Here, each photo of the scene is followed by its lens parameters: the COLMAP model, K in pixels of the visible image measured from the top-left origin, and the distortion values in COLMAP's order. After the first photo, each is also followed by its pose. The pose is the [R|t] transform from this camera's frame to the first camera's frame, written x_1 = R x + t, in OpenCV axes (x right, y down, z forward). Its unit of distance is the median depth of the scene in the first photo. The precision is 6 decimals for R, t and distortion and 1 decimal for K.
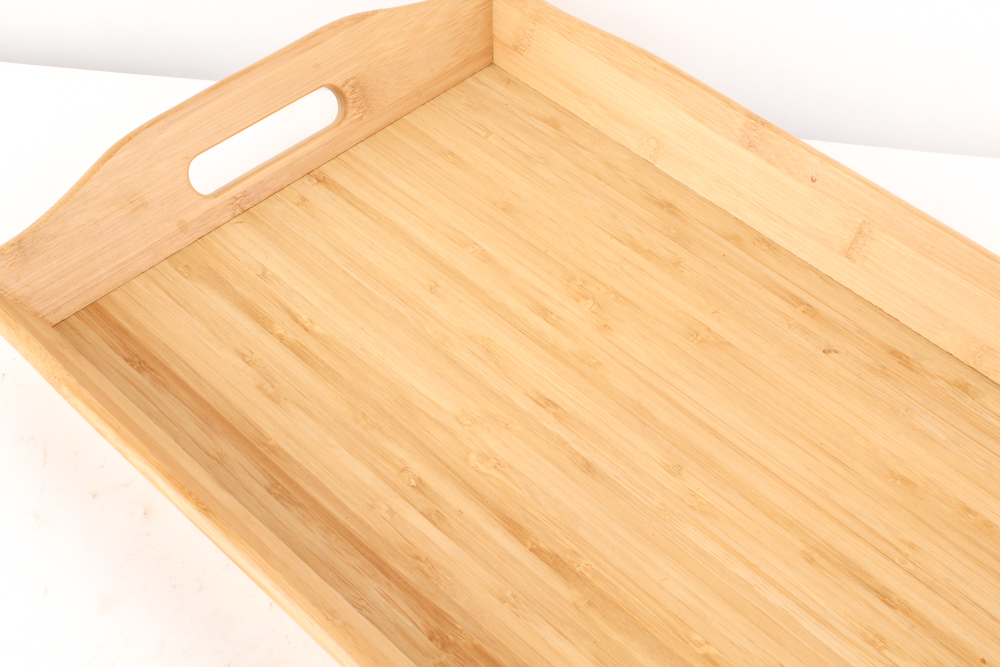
lens RADIAL K [[1545.3, 0, 497.3], [0, 1545.3, 333.5], [0, 0, 1]] dist [-0.012524, 0.000000]
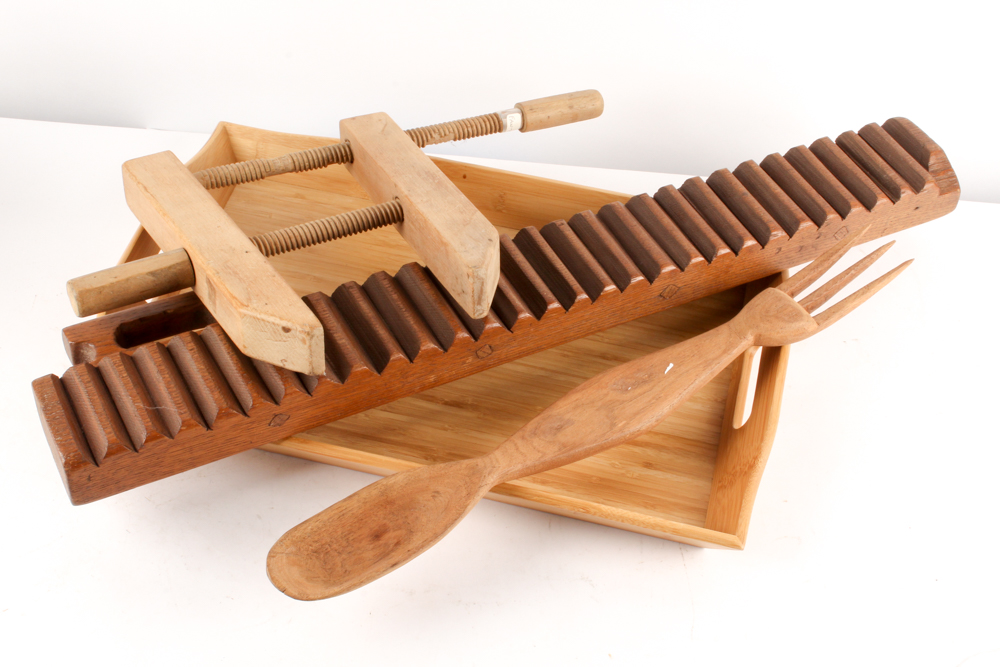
lens RADIAL K [[1582.4, 0, 492.6], [0, 1582.4, 333.4], [0, 0, 1]] dist [-0.011553, 0.000000]
pose [[0.844980, -0.360963, 0.394607, -0.583485], [0.358547, 0.929833, 0.082792, -0.072174], [-0.396803, 0.071528, 0.915113, -0.730231]]
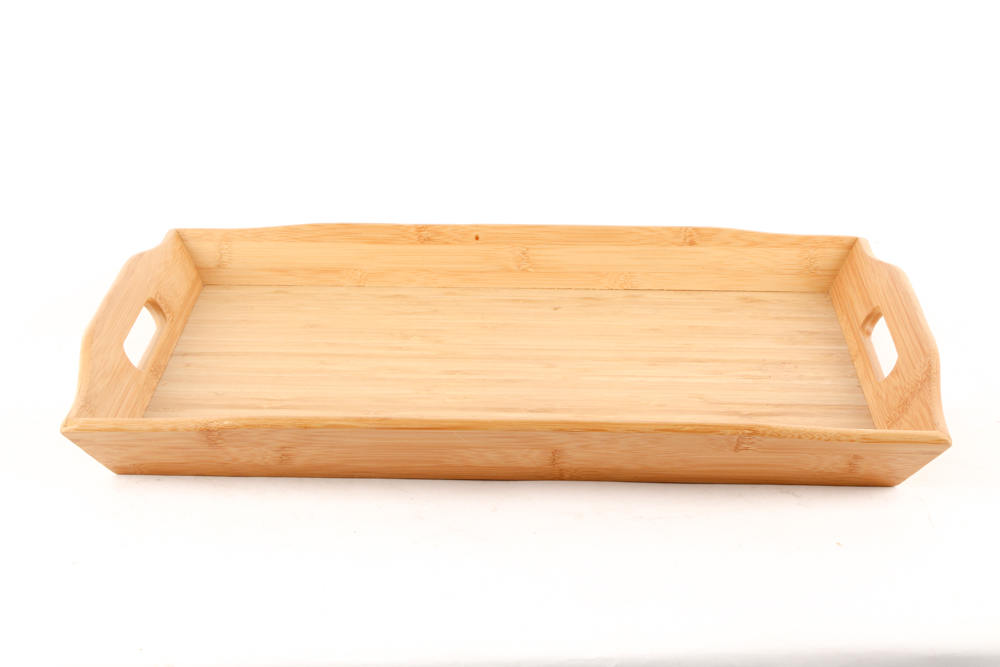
lens RADIAL K [[1934.8, 0, 501.9], [0, 1934.8, 331.9], [0, 0, 1]] dist [0.031499, 0.000000]
pose [[0.722345, -0.272386, 0.635629, -1.046084], [0.507904, 0.832759, -0.220333, 0.421916], [-0.469310, 0.481995, 0.739885, -0.404513]]
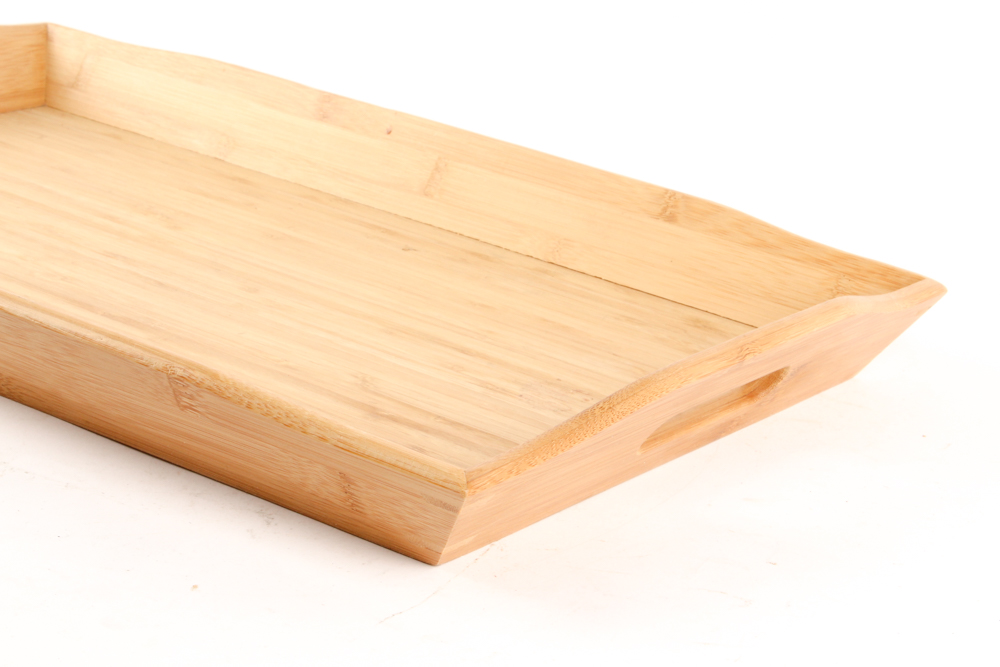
lens RADIAL K [[2635.3, 0, 556.5], [0, 2635.3, 339.5], [0, 0, 1]] dist [0.096553, 0.000000]
pose [[0.974297, 0.039909, 0.221706, -0.058032], [0.067549, 0.887134, -0.456541, 0.798077], [-0.214903, 0.459783, 0.861636, -0.410084]]
